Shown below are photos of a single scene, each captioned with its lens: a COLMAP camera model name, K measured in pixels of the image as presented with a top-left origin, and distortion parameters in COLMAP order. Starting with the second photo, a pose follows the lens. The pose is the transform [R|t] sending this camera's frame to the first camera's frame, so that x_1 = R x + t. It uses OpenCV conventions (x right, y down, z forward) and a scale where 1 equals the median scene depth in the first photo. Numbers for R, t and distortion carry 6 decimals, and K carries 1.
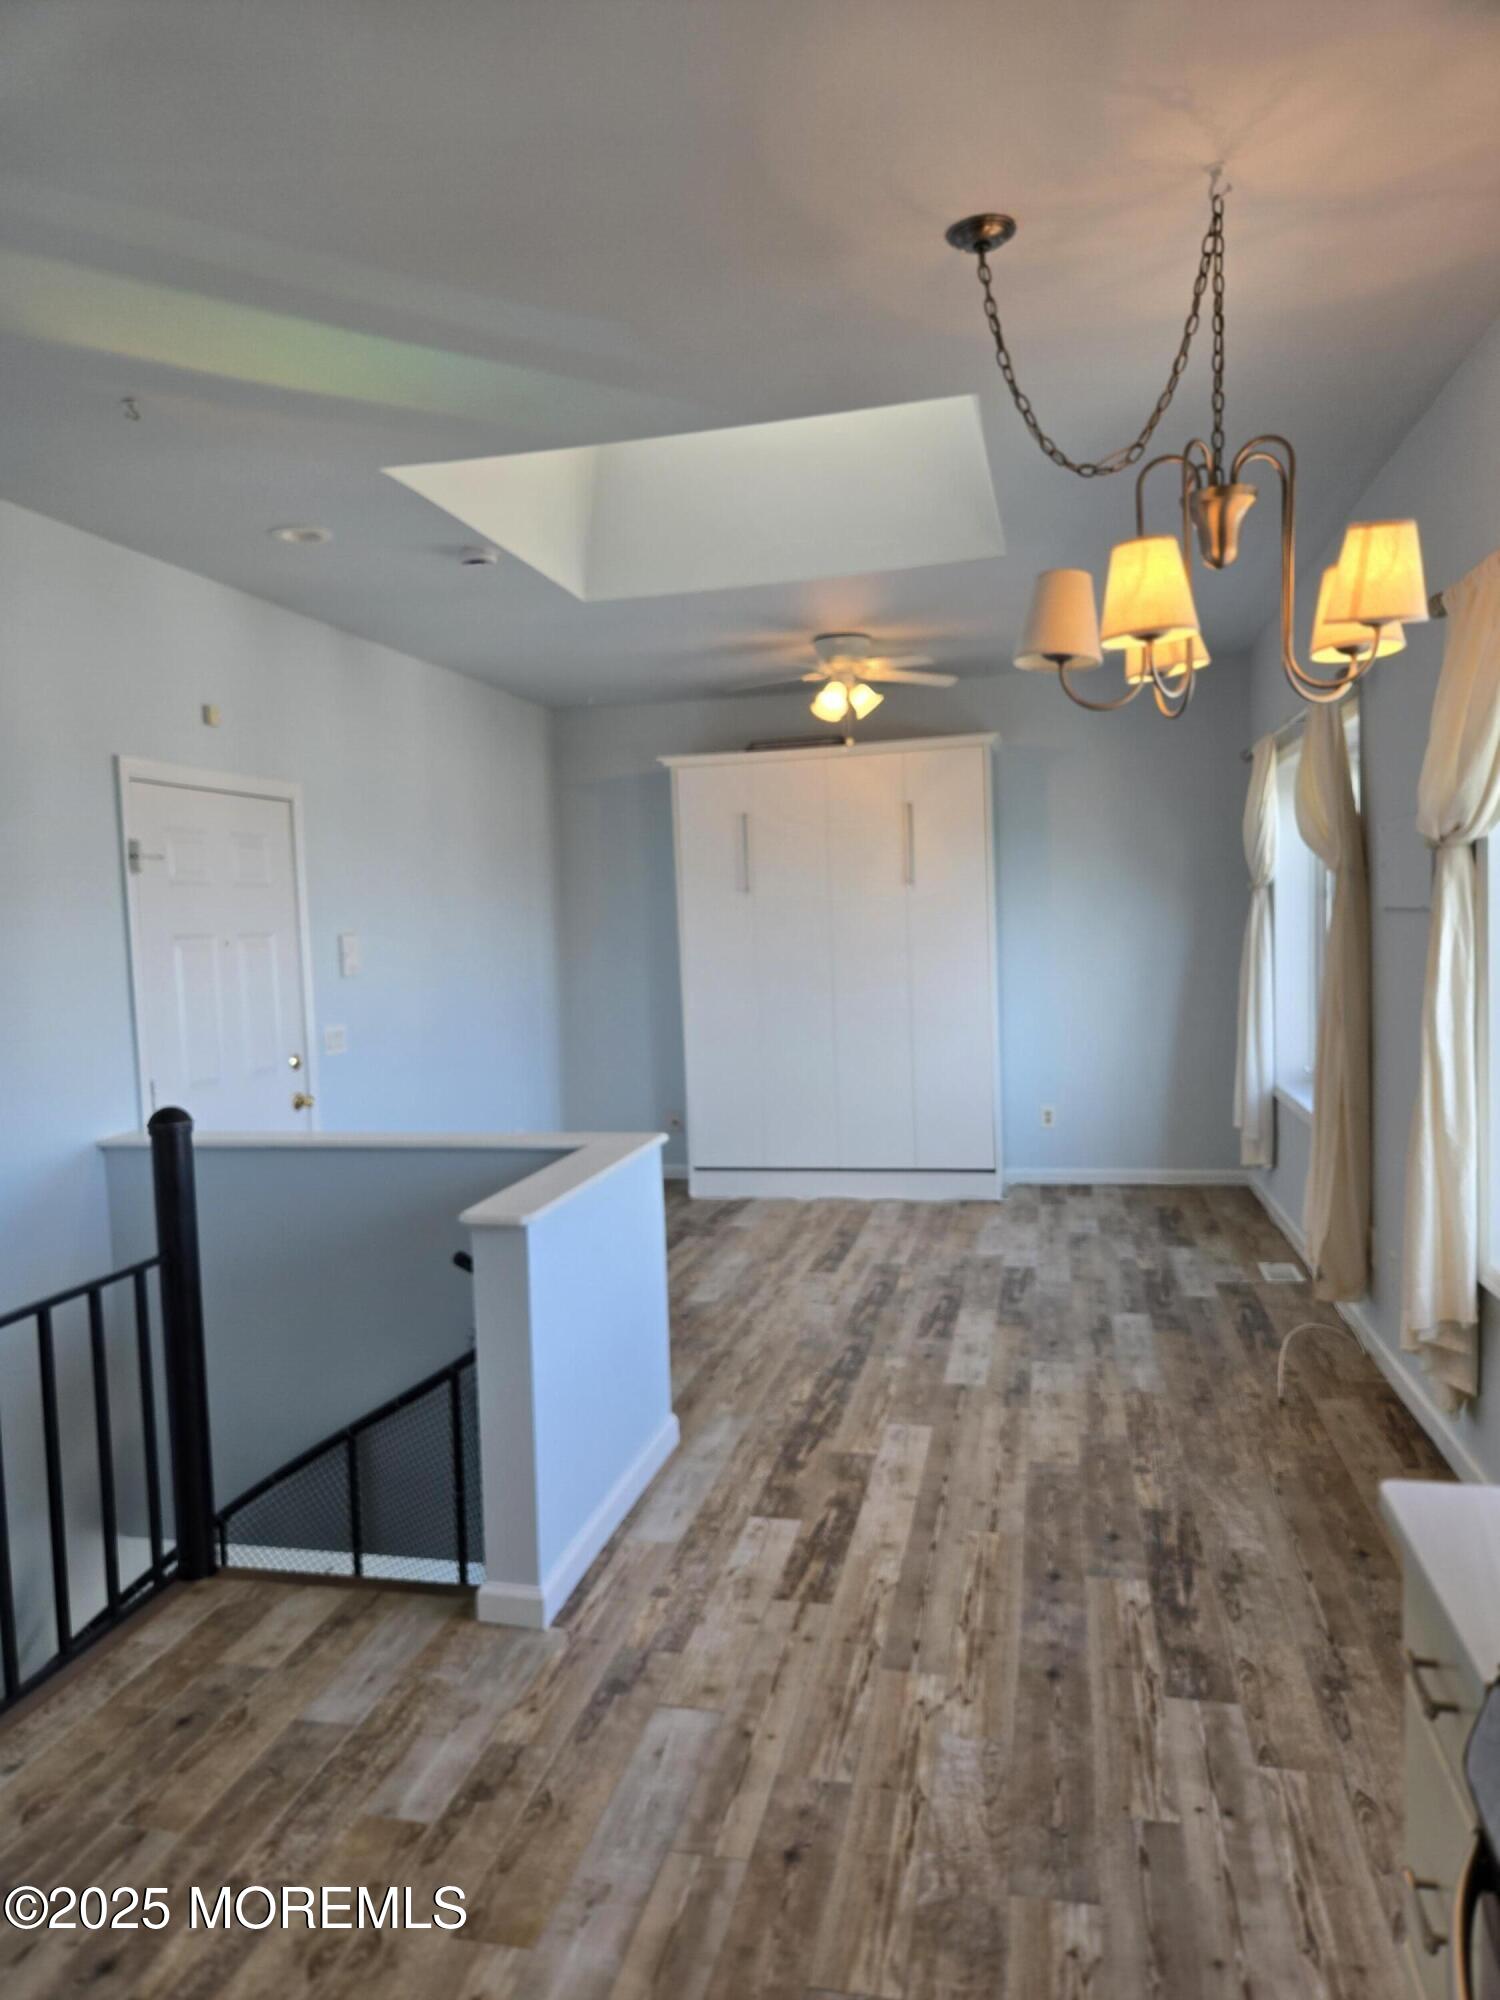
lens RADIAL K [[1342.4, 0, 767.9], [0, 1342.4, 1003.5], [0, 0, 1]] dist [0.084263, -0.067126]
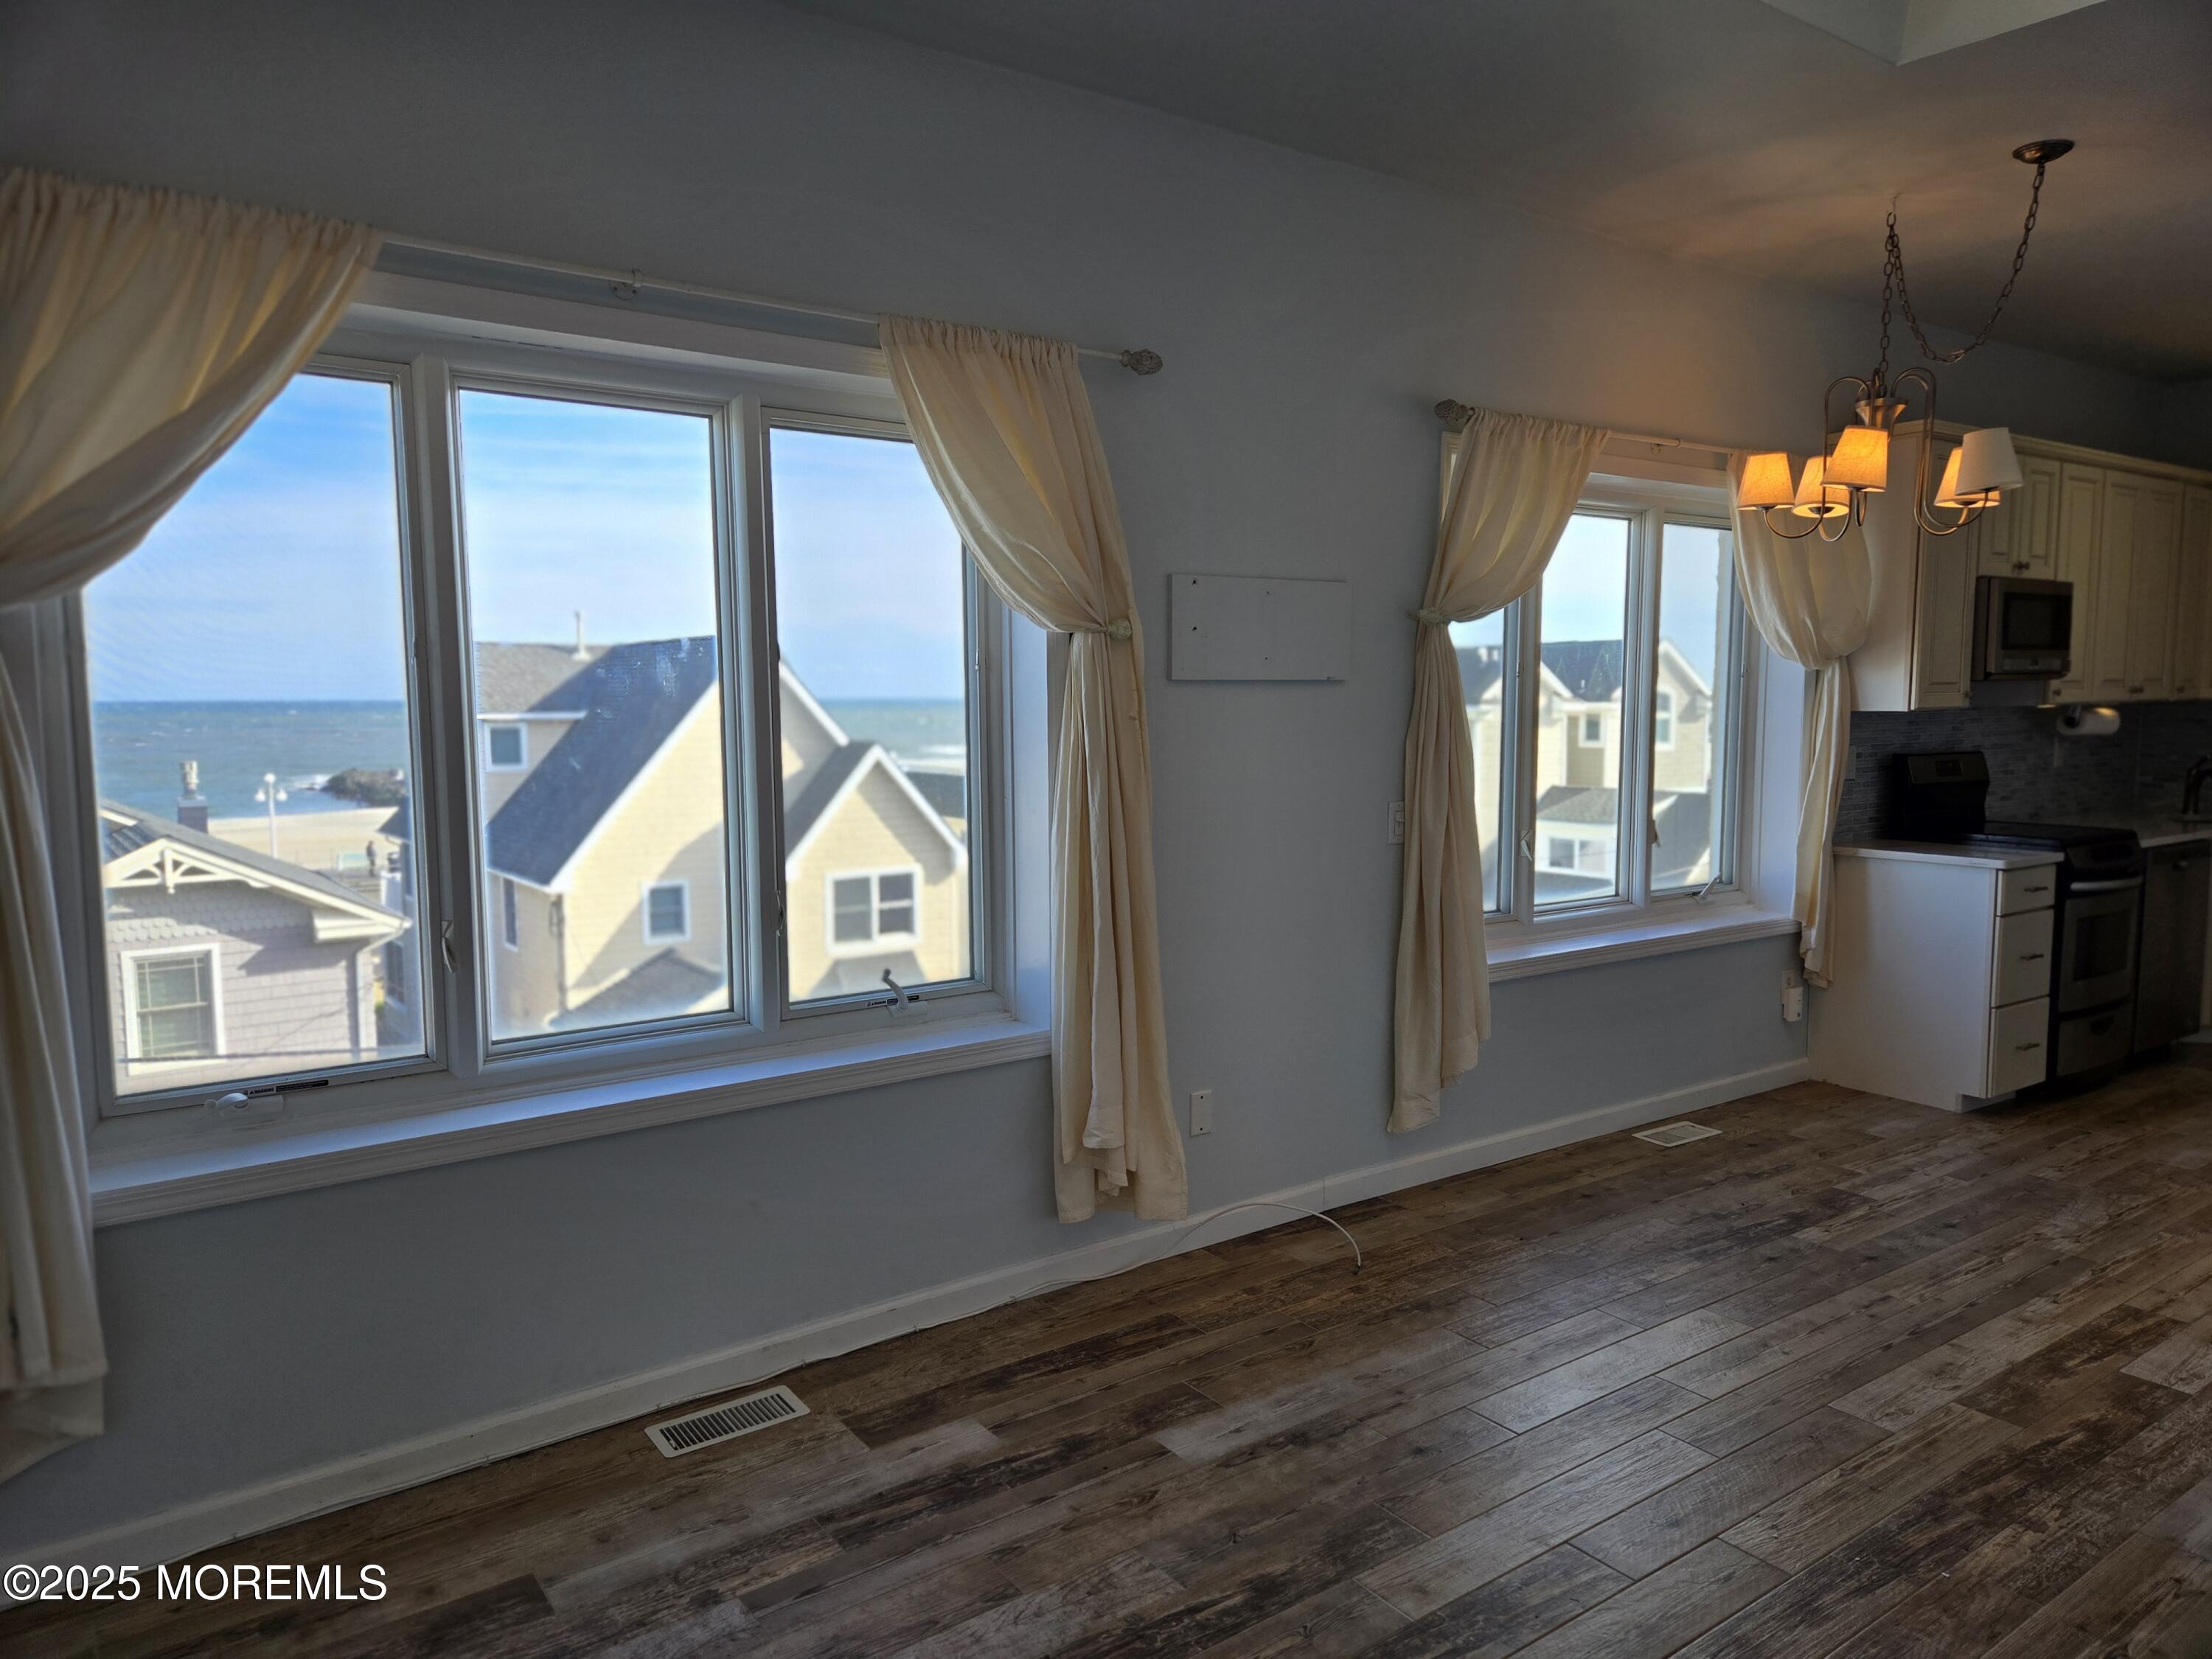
lens RADIAL K [[1470.1, 0, 1114.3], [0, 1470.1, 826.8], [0, 0, 1]] dist [0.080502, -0.066324]
pose [[-0.740699, -0.025553, 0.671351, -0.104697], [0.072835, 0.990333, 0.118053, -0.086296], [-0.667878, 0.136340, -0.731677, 1.632371]]
